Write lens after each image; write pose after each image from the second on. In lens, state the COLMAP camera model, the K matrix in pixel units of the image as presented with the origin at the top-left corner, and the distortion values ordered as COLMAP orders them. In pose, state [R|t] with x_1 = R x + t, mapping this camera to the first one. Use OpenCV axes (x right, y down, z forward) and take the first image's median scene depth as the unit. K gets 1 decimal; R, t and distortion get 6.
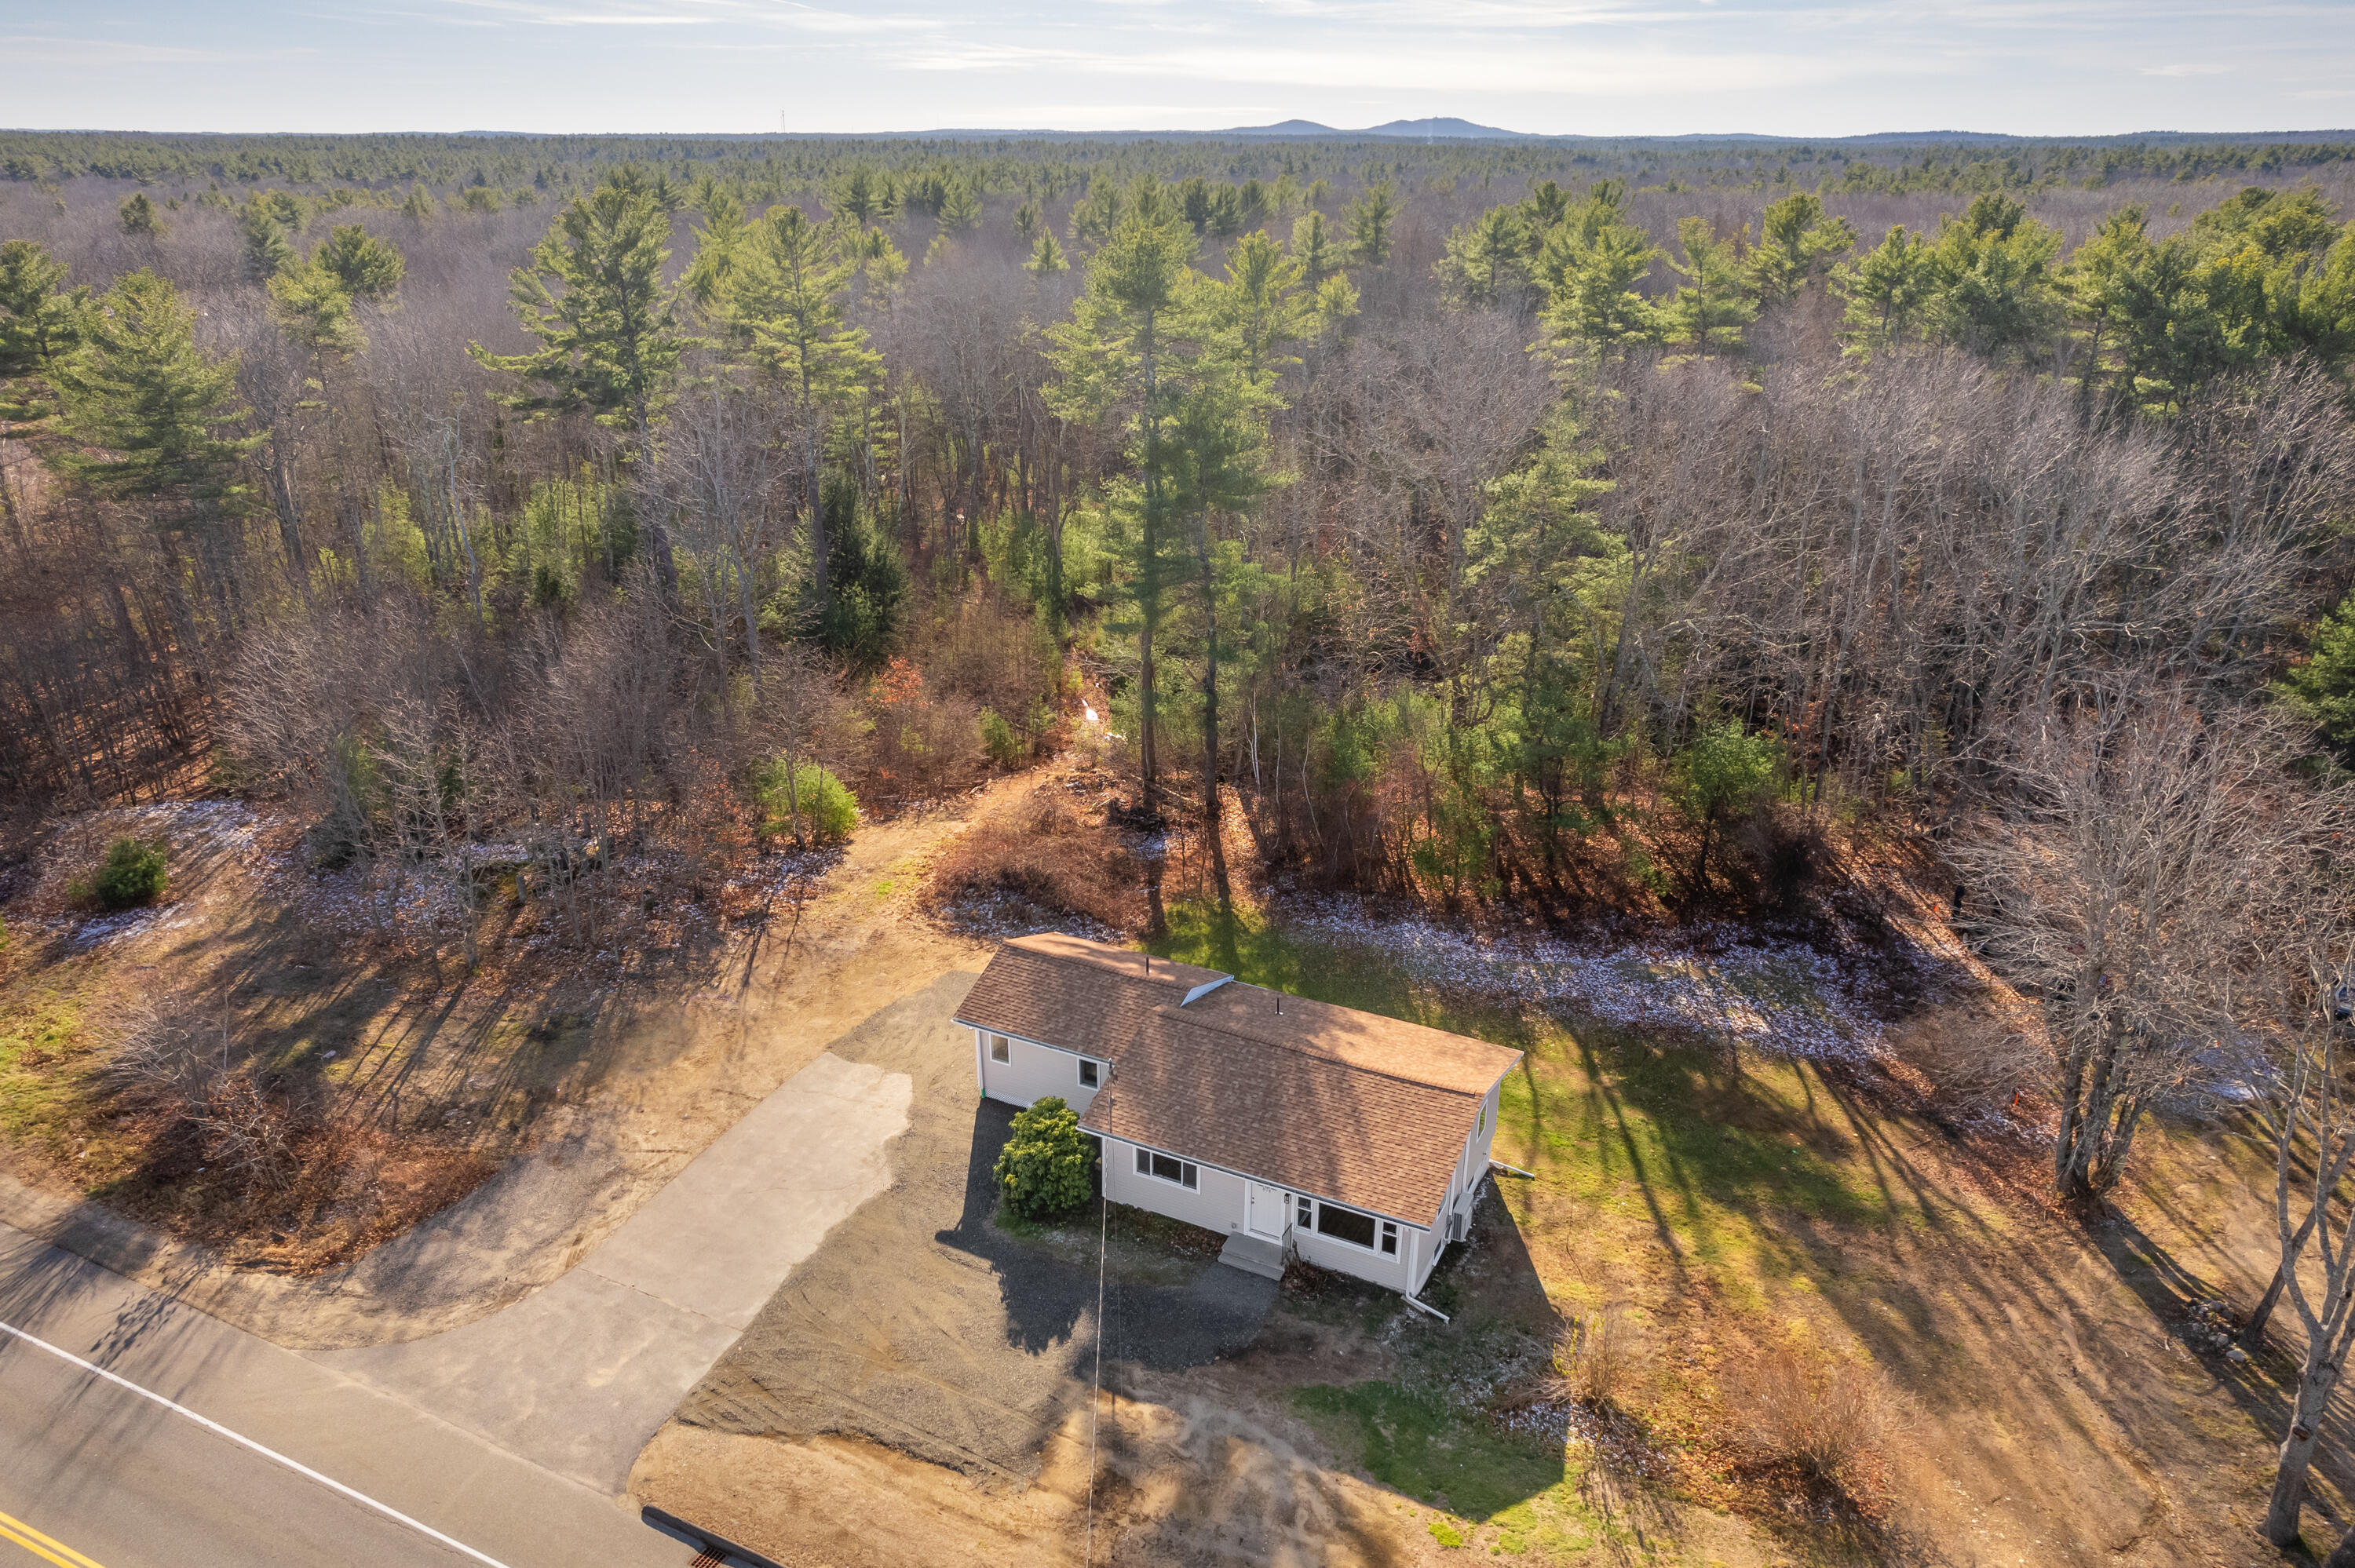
lens RADIAL K [[1465.7, 0, 1179.0], [0, 1465.7, 748.6], [0, 0, 1]] dist [-0.042400, 0.062658]
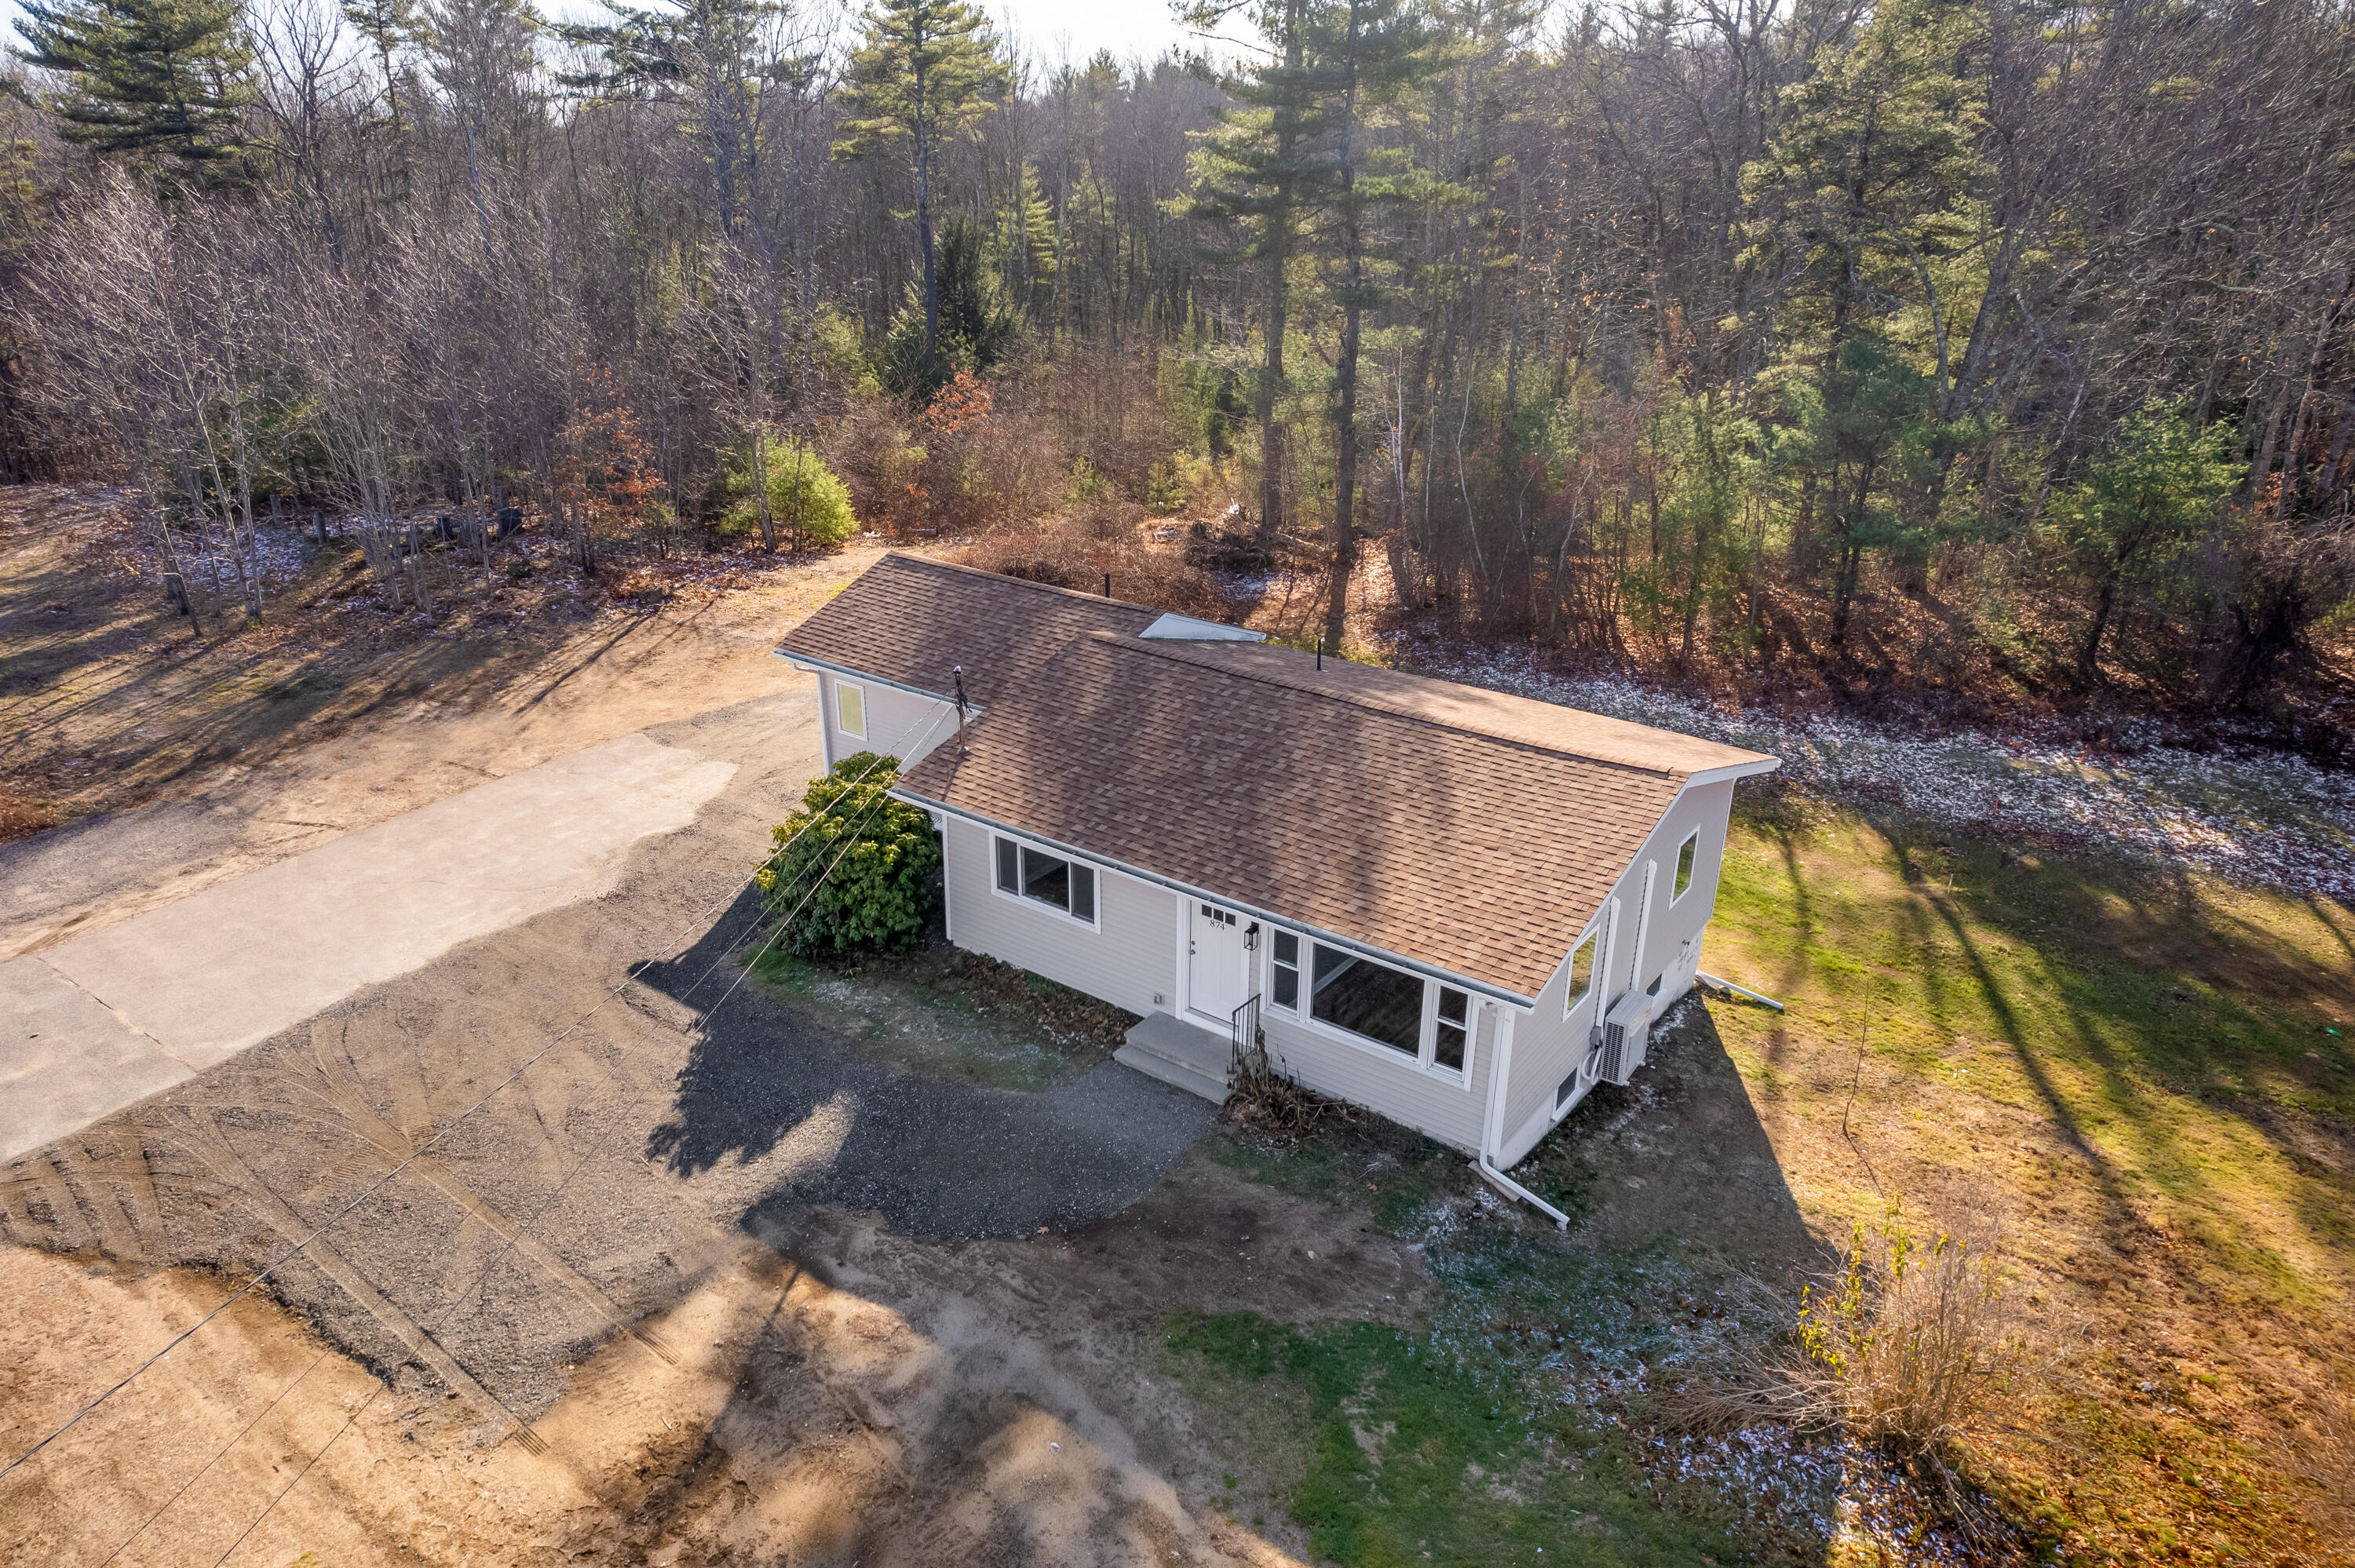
lens RADIAL K [[1465.7, 0, 1179.0], [0, 1465.7, 748.6], [0, 0, 1]] dist [-0.042400, 0.062658]
pose [[0.983103, 0.071911, -0.168337, 0.123577], [-0.070806, 0.997411, 0.012566, 0.231806], [0.168805, -0.000435, 0.985649, 0.496327]]
